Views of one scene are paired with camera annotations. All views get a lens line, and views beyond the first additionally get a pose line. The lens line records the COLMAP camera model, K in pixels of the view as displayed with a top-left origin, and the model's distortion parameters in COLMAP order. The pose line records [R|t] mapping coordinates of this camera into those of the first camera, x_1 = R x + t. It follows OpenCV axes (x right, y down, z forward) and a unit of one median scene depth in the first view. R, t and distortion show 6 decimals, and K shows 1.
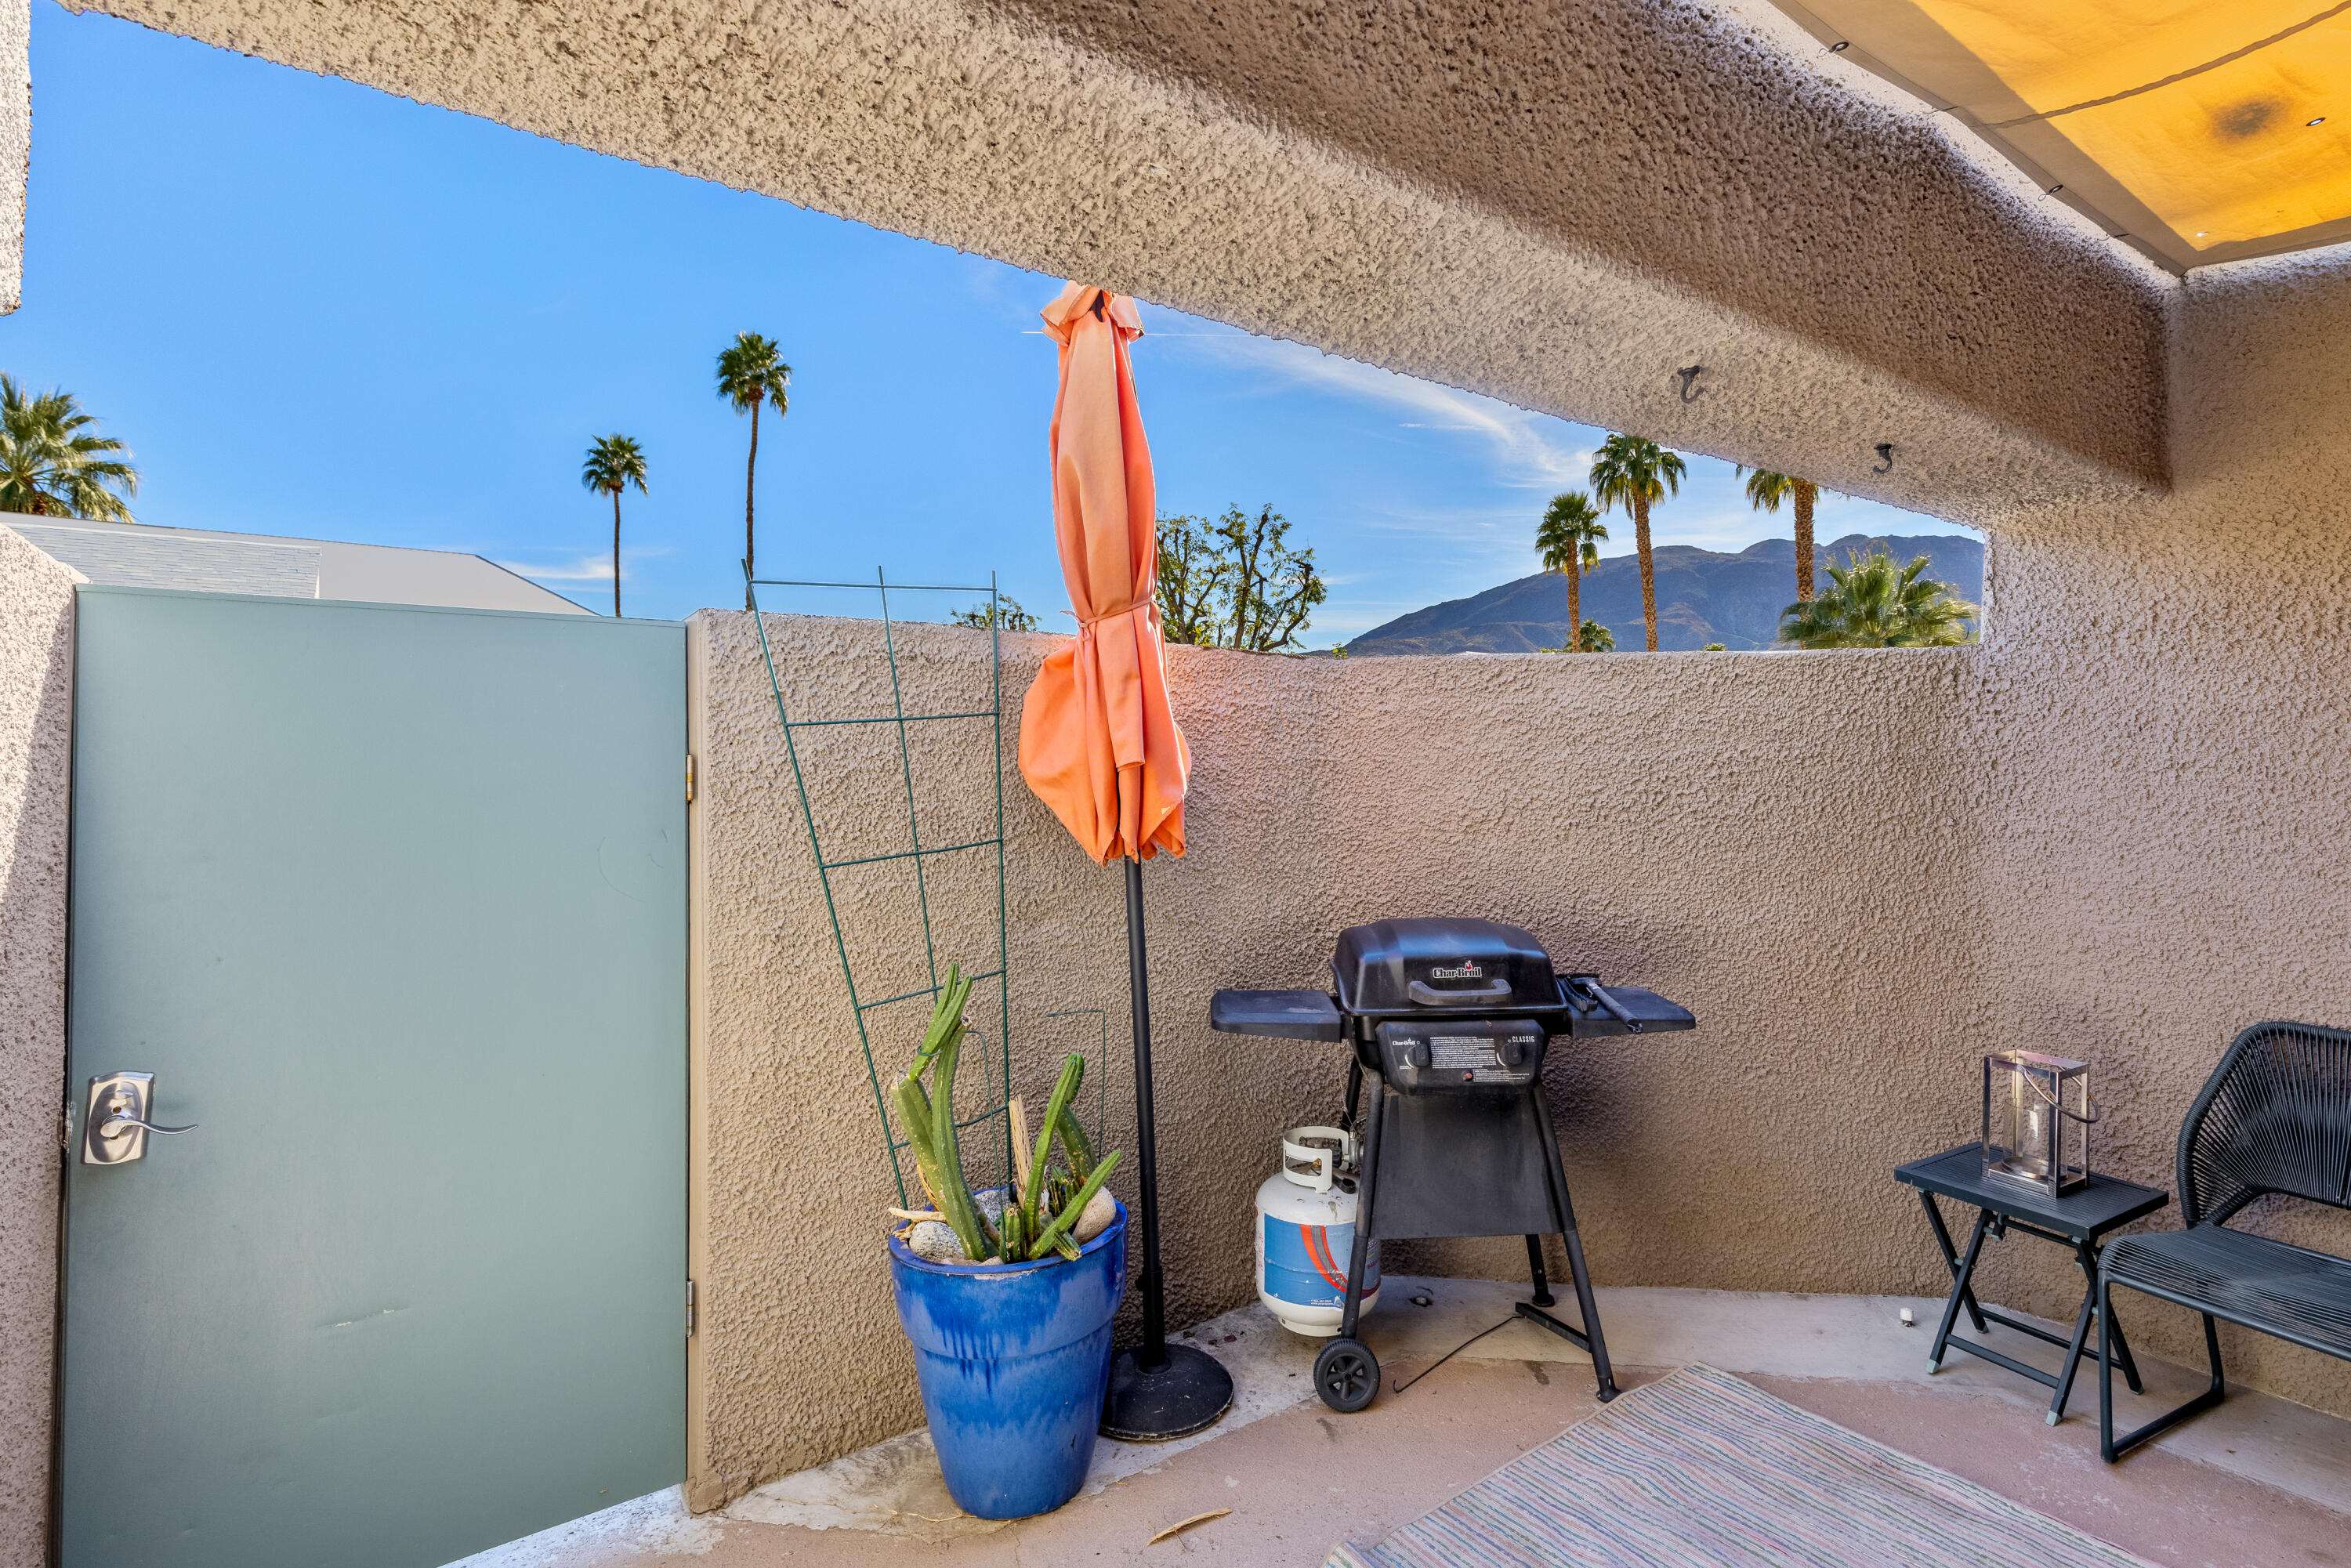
lens RADIAL K [[1156.9, 0, 1227.4], [0, 1156.9, 761.2], [0, 0, 1]] dist [0.008693, -0.002489]
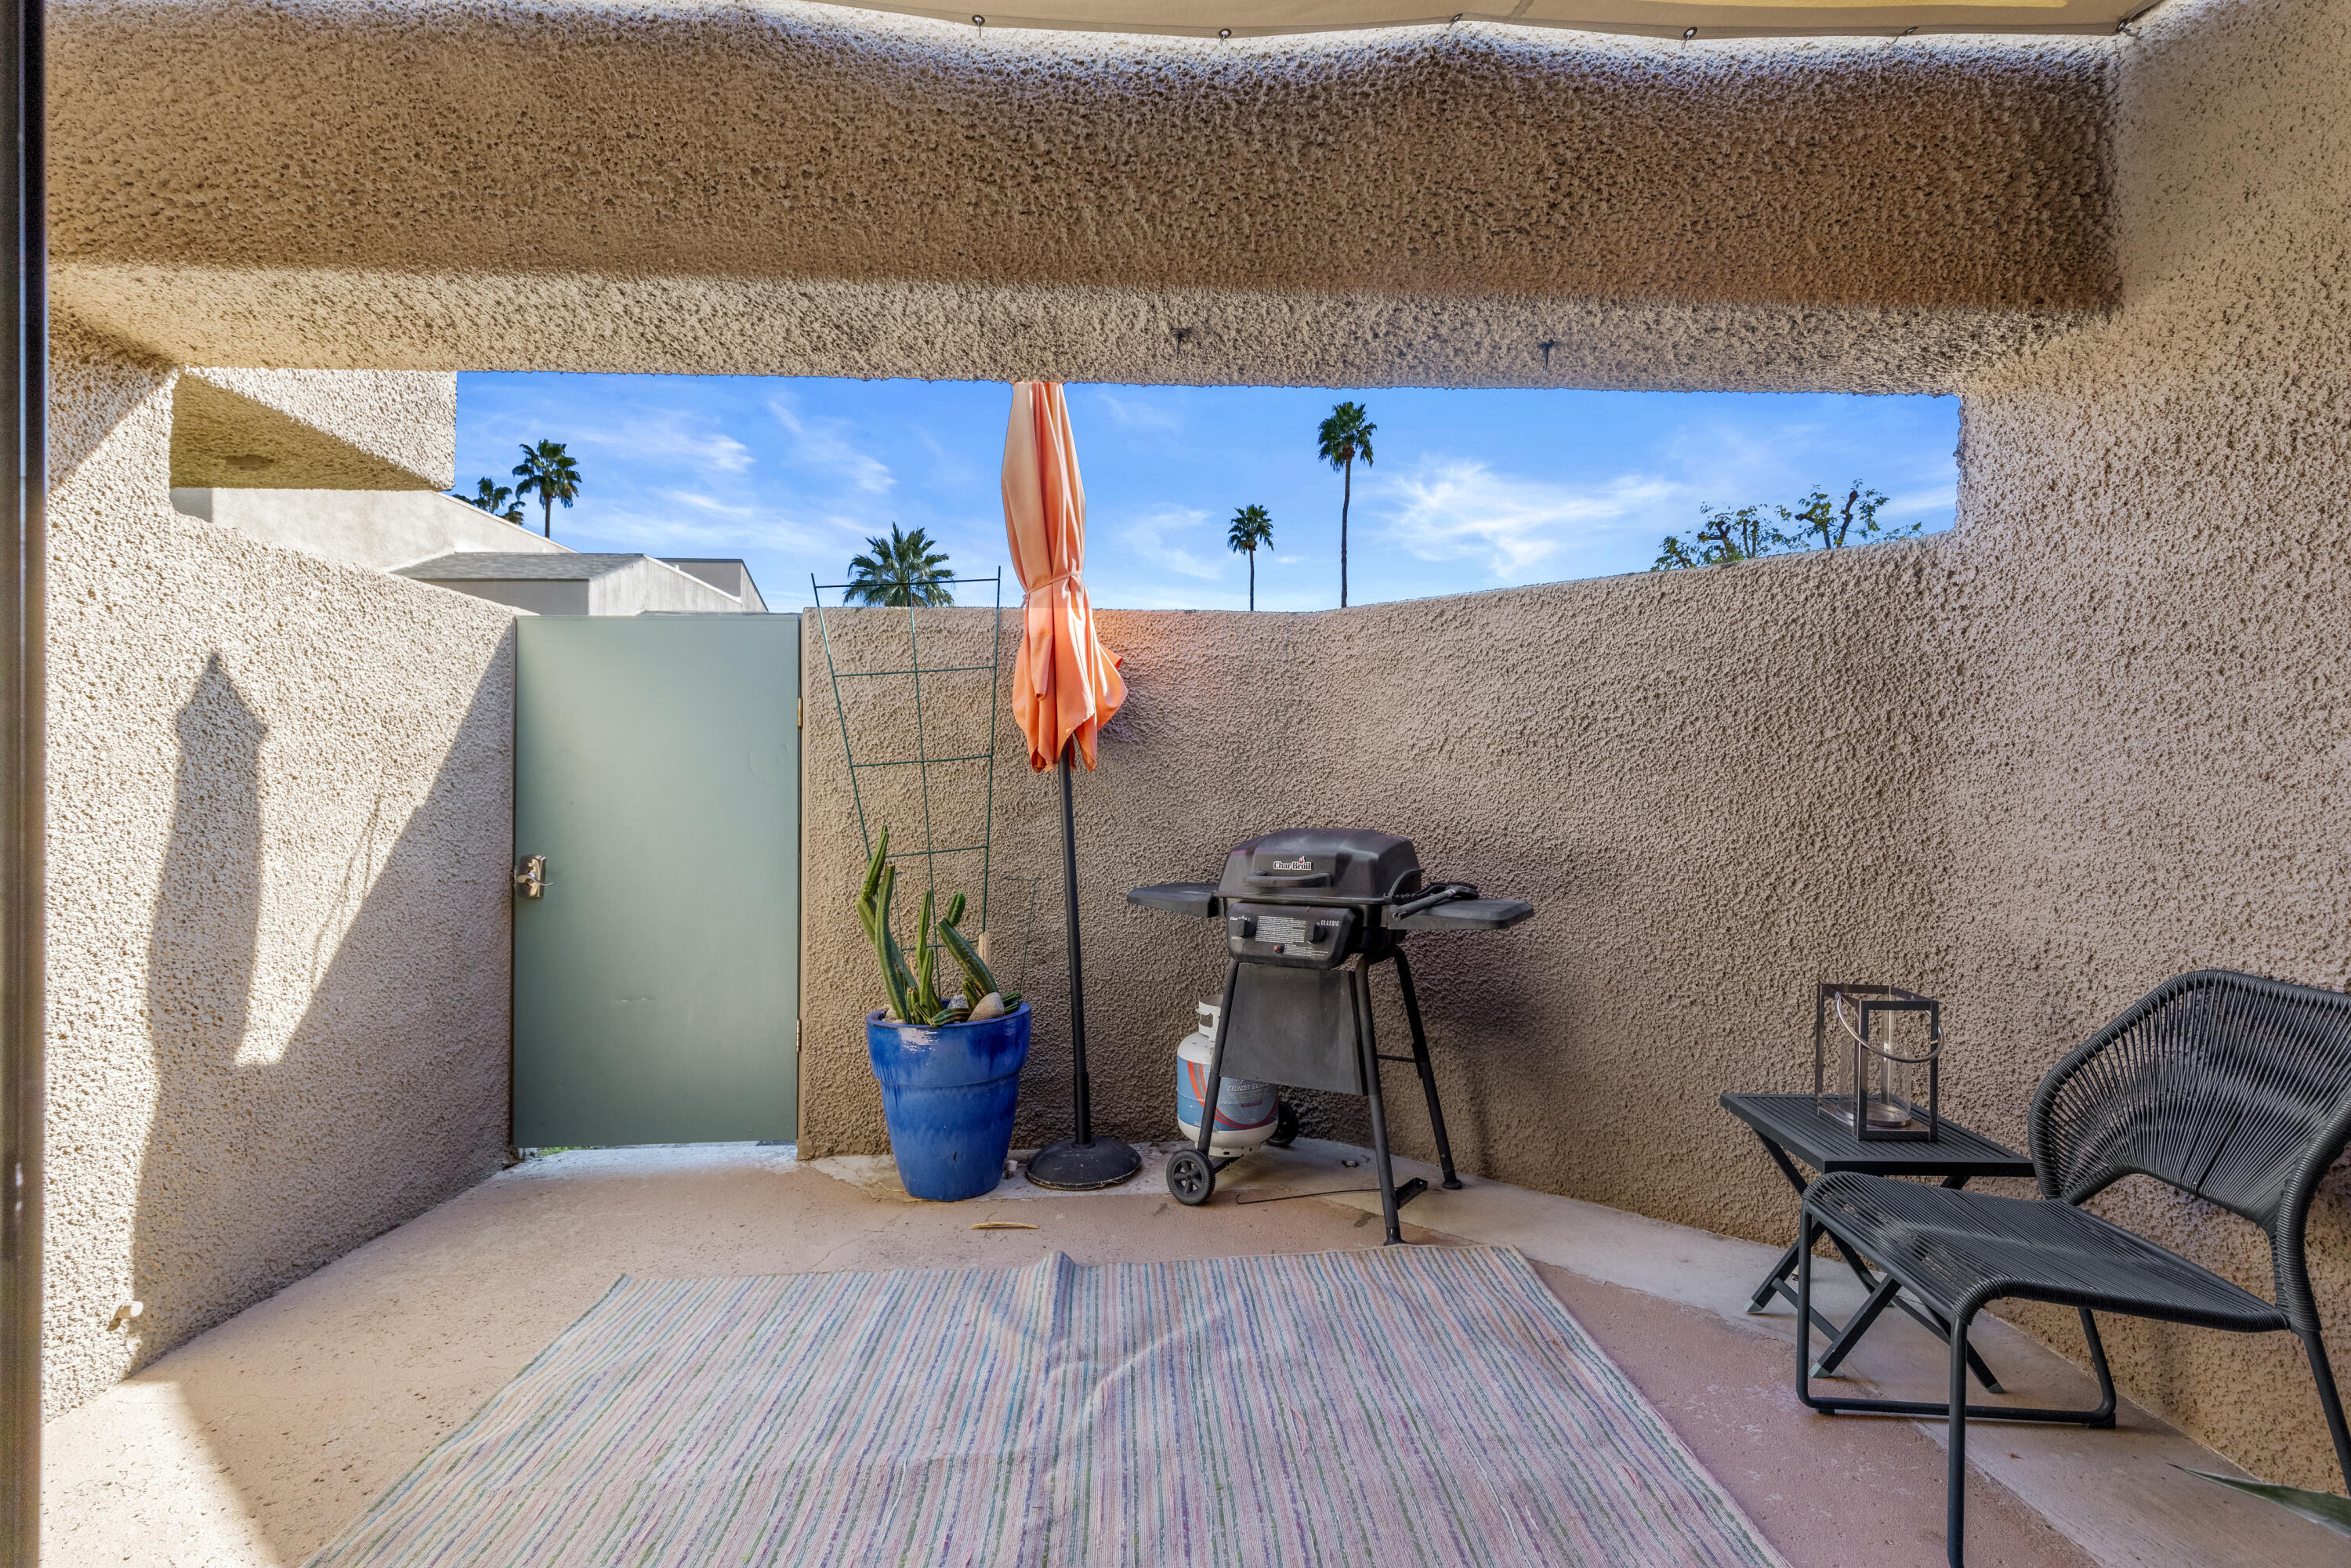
lens RADIAL K [[1060.5, 0, 1190.7], [0, 1060.5, 788.7], [0, 0, 1]] dist [0.007385, -0.001513]
pose [[0.842482, 0.005144, -0.538700, 0.787676], [0.004722, 0.999845, 0.016932, 0.097383], [0.538704, -0.016808, 0.842328, 0.041299]]
